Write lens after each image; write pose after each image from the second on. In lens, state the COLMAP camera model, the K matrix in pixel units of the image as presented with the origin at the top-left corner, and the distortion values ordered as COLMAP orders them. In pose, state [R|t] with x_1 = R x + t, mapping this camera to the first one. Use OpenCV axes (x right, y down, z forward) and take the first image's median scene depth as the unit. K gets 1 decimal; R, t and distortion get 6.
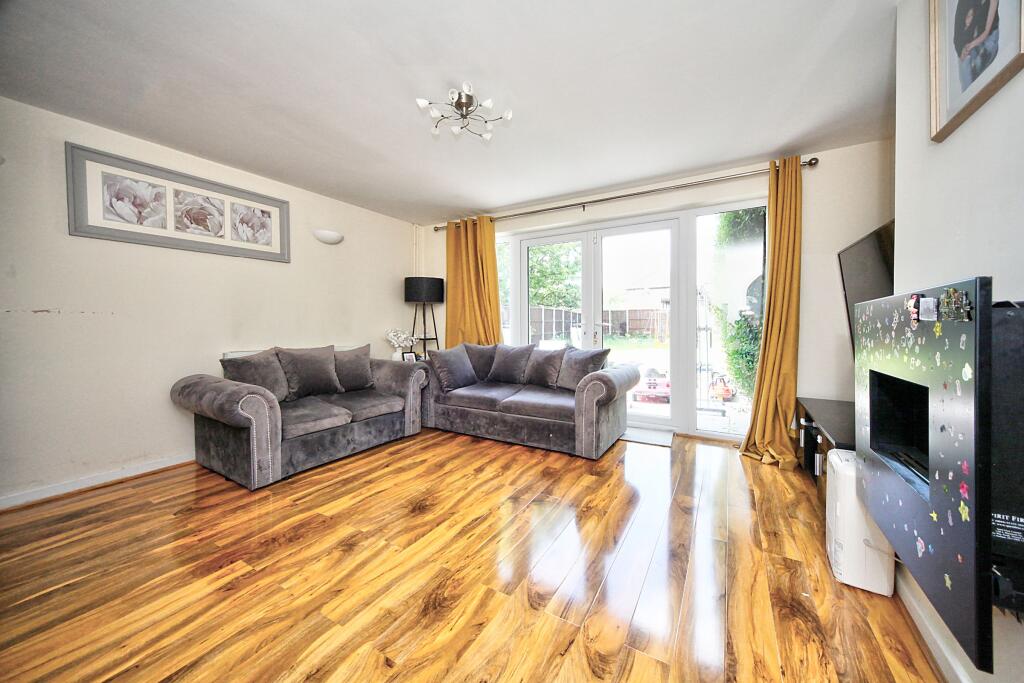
lens RADIAL K [[360.1, 0, 515.1], [0, 360.1, 335.8], [0, 0, 1]] dist [-0.000078, 0.000077]
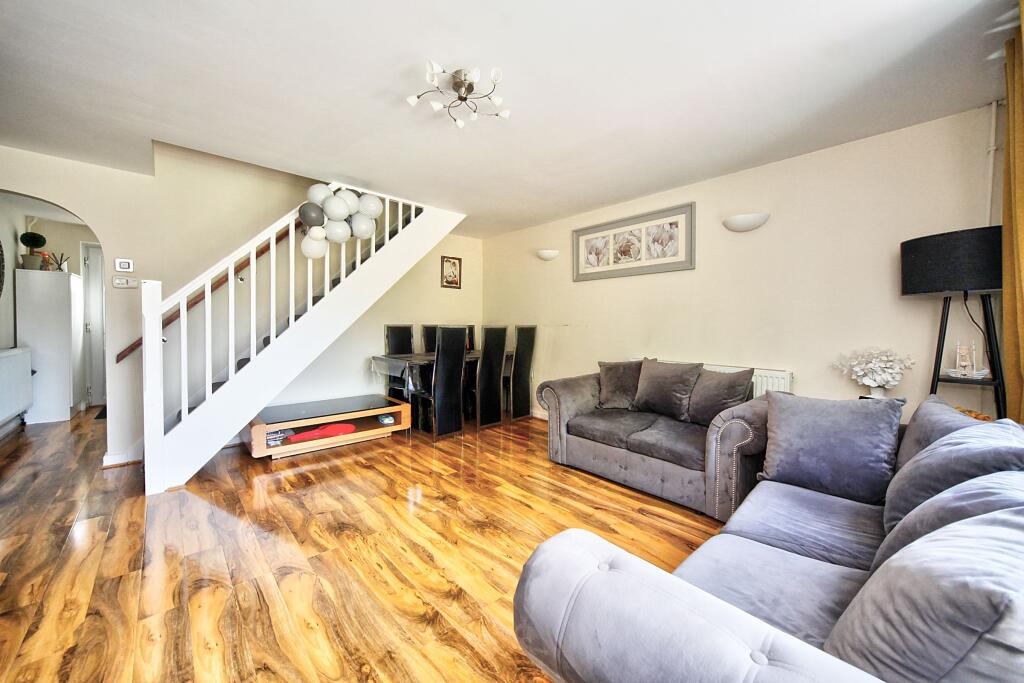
lens RADIAL K [[380.5, 0, 519.7], [0, 380.5, 337.5], [0, 0, 1]] dist [0.001116, 0.000214]
pose [[-0.276576, 0.028676, -0.960564, 0.525005], [-0.039431, 0.998374, 0.041158, -0.061527], [0.960183, 0.049260, -0.274996, 1.040912]]
